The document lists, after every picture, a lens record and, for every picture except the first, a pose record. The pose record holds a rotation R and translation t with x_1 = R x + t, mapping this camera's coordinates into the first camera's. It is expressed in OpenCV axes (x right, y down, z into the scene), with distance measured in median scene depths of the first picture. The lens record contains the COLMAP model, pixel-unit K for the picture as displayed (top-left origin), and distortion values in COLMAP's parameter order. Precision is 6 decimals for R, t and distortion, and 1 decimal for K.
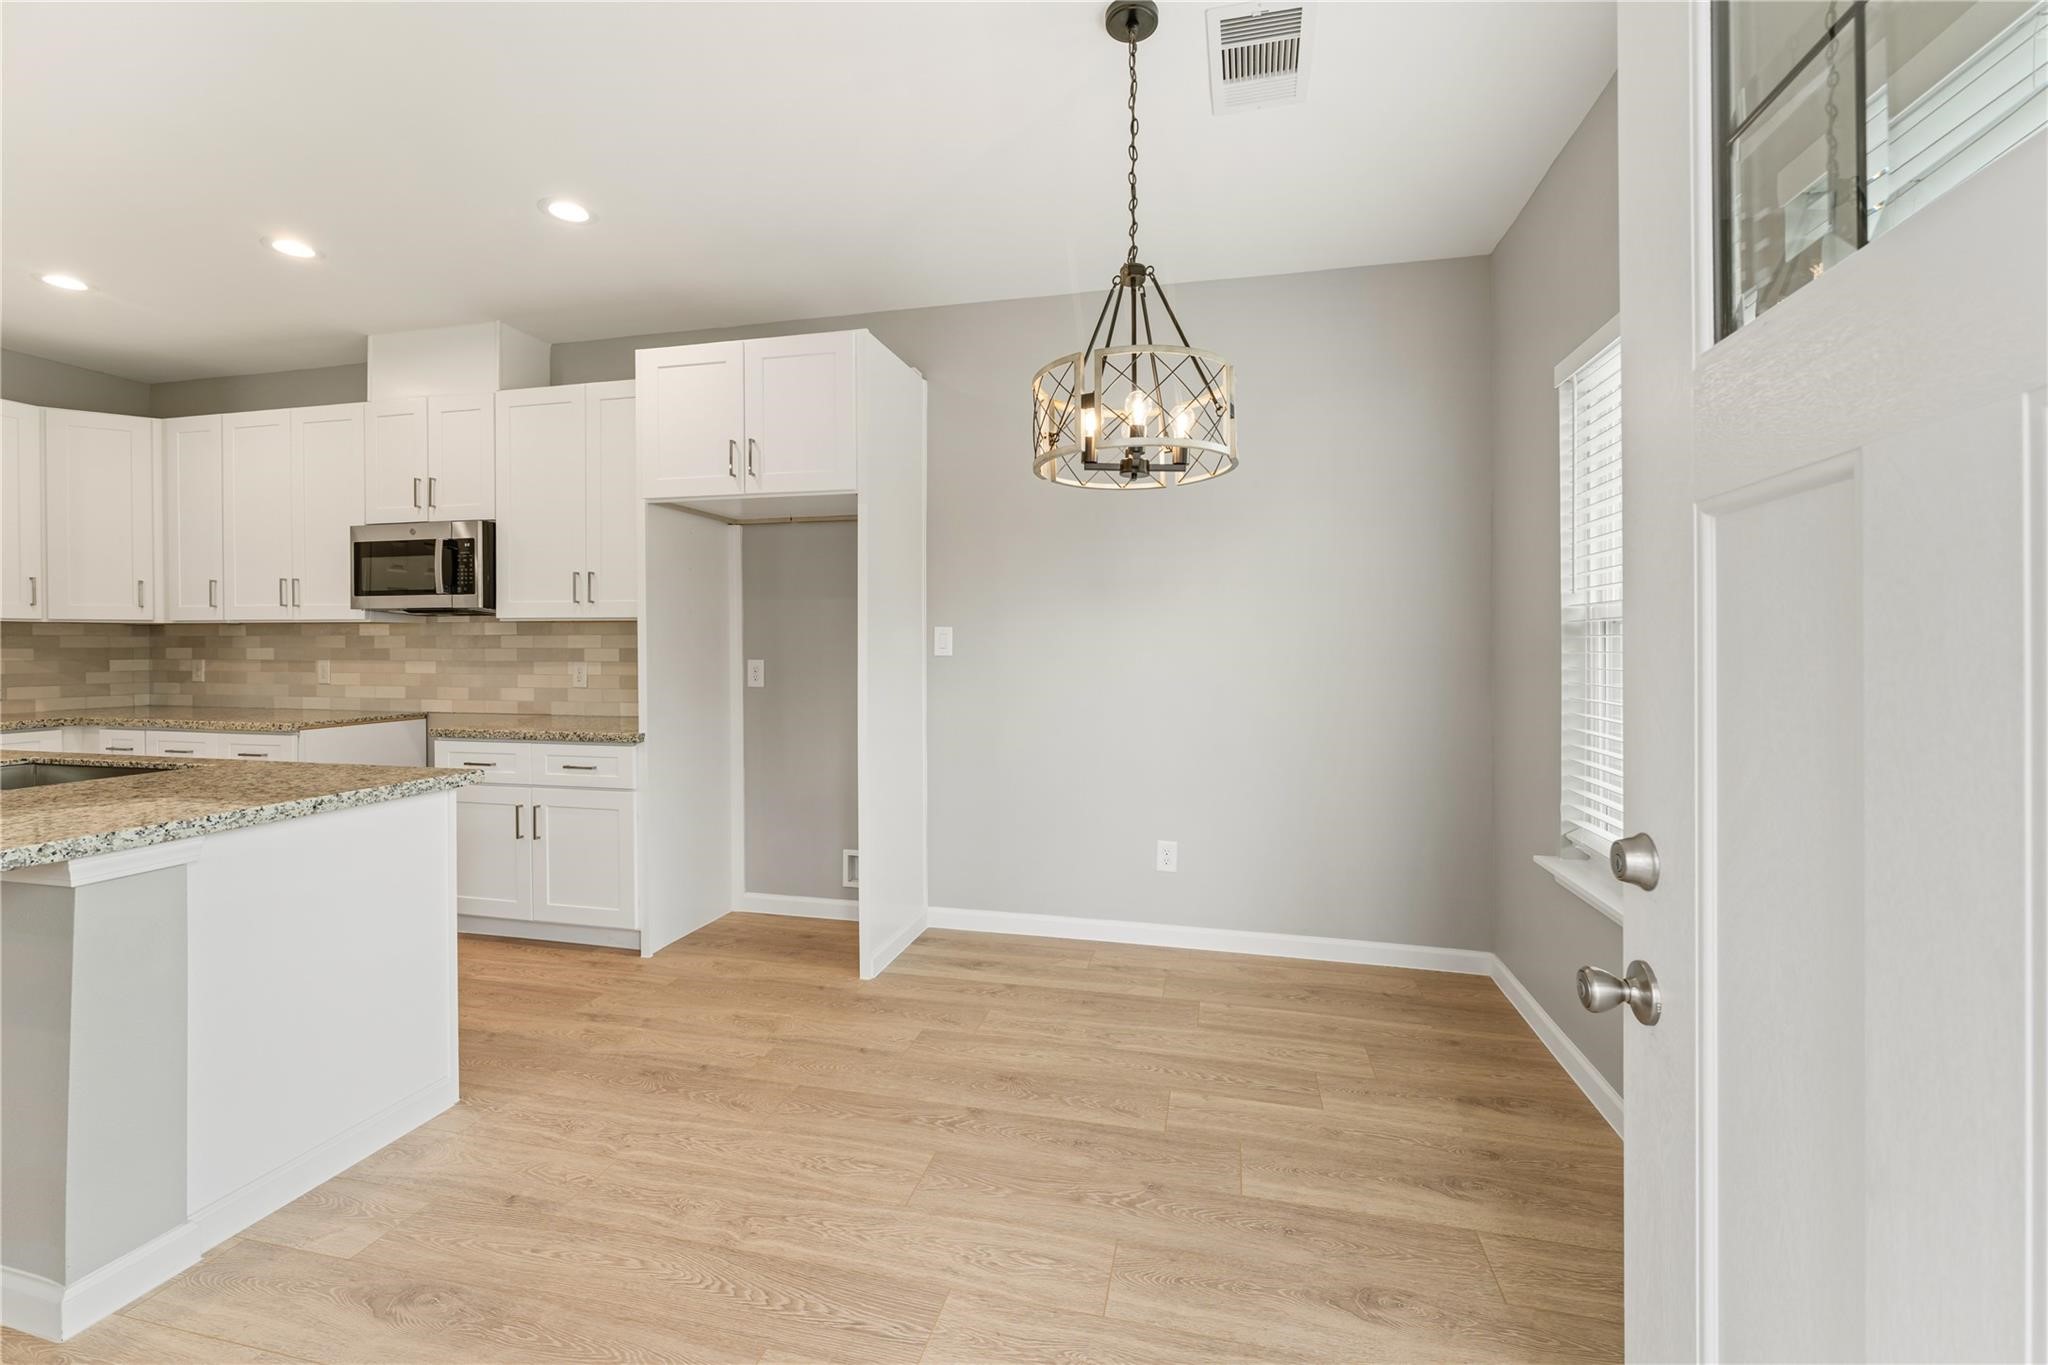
lens RADIAL K [[876.0, 0, 1026.2], [0, 876.0, 643.4], [0, 0, 1]] dist [0.000806, 0.000053]
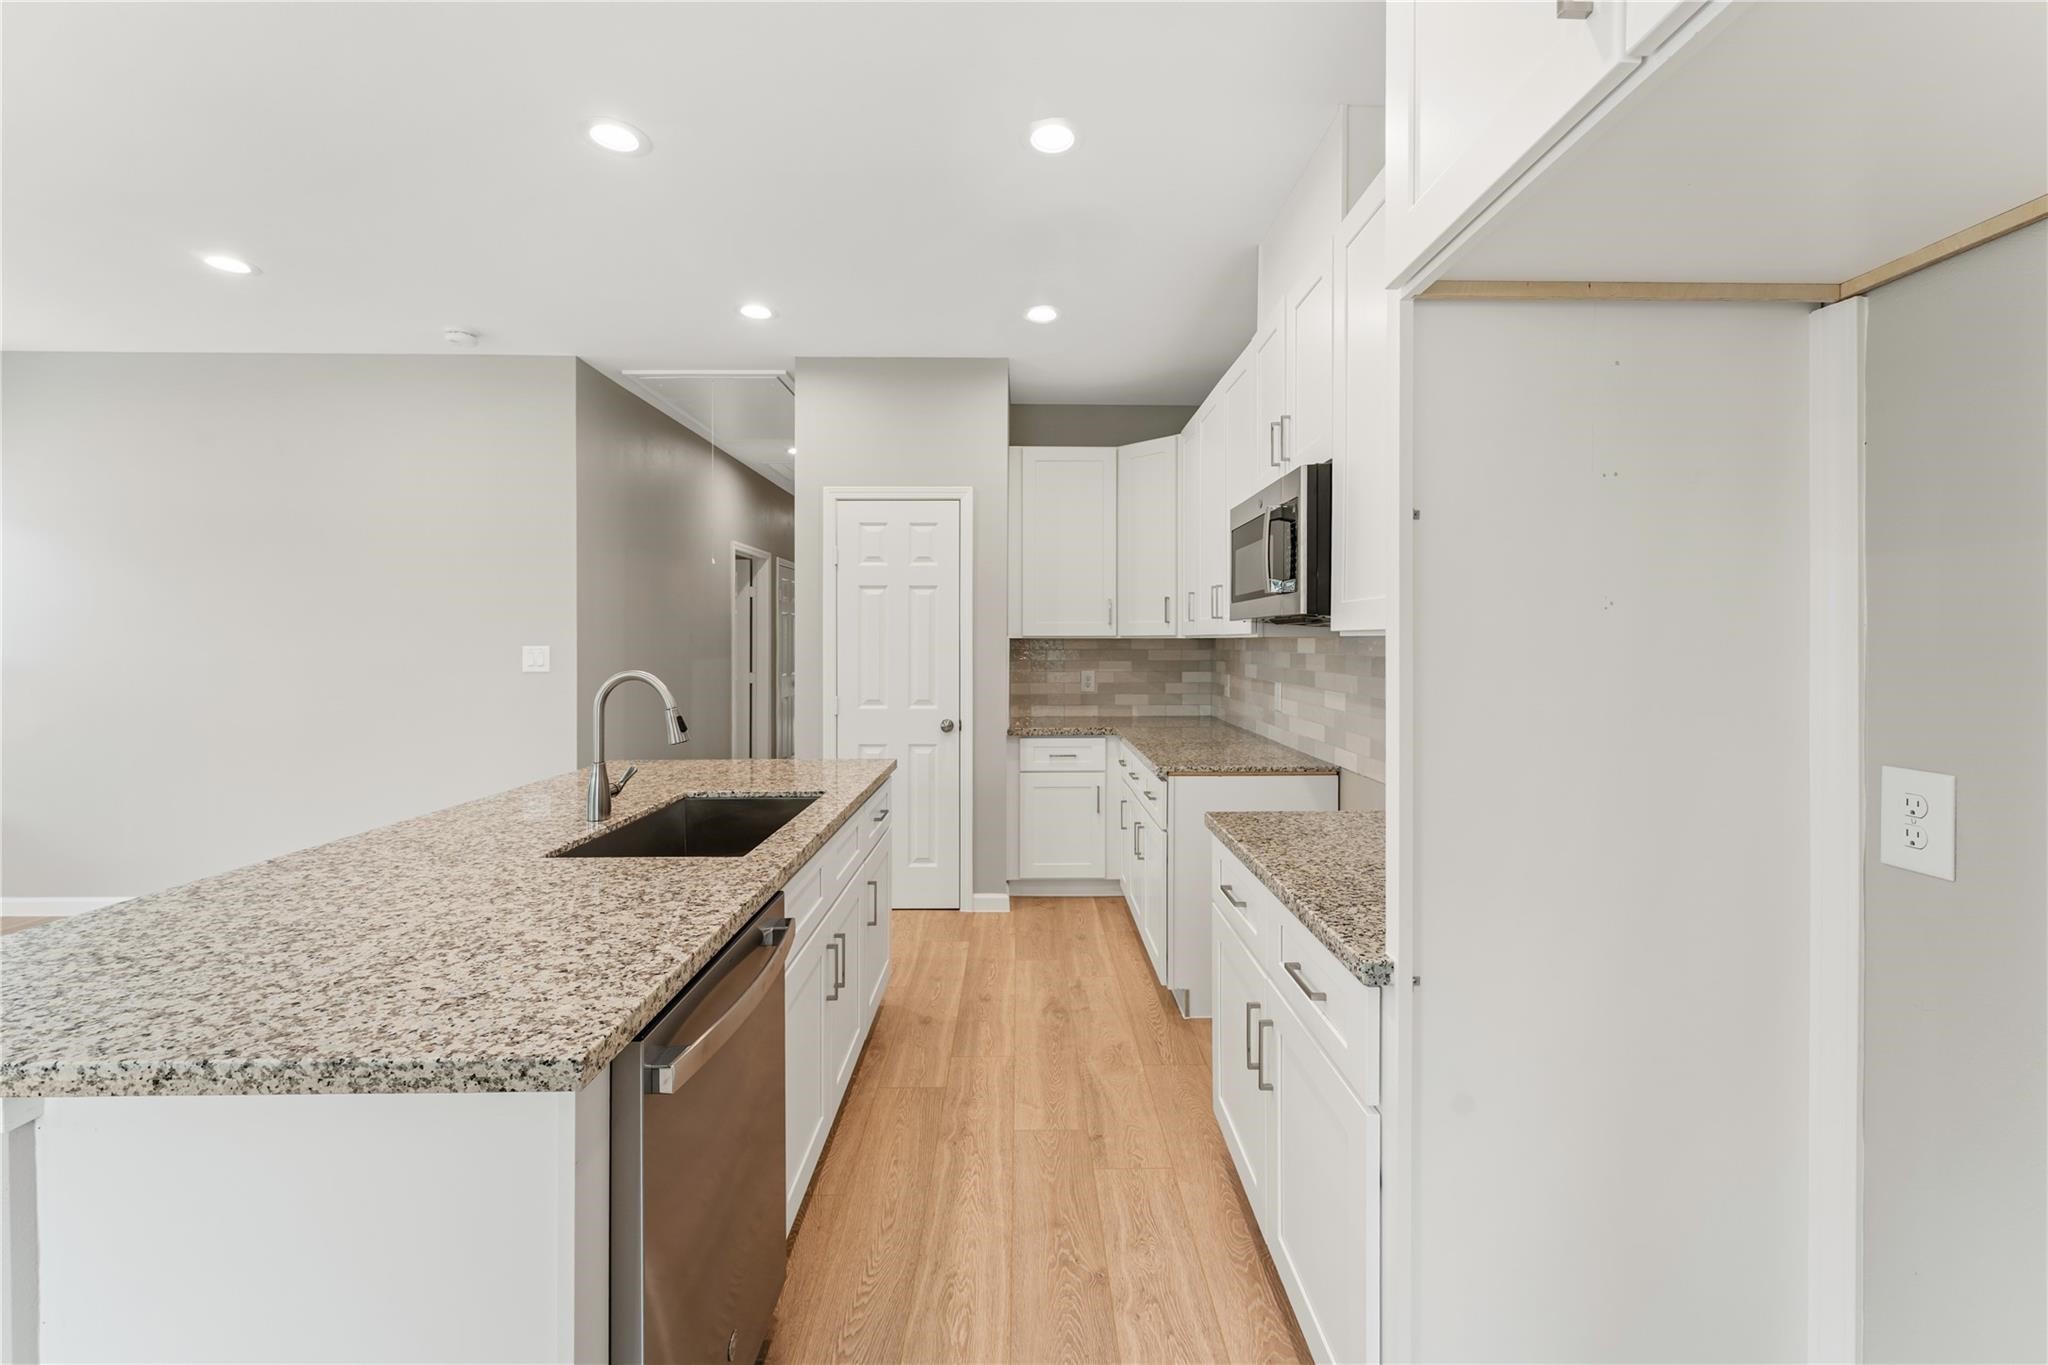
lens RADIAL K [[836.0, 0, 1031.6], [0, 836.0, 644.9], [0, 0, 1]] dist [0.002558, 0.000105]
pose [[0.265159, 0.002576, -0.964201, -0.128513], [0.003768, 0.999986, 0.003708, -0.021627], [0.964197, -0.004617, 0.265146, 0.652880]]
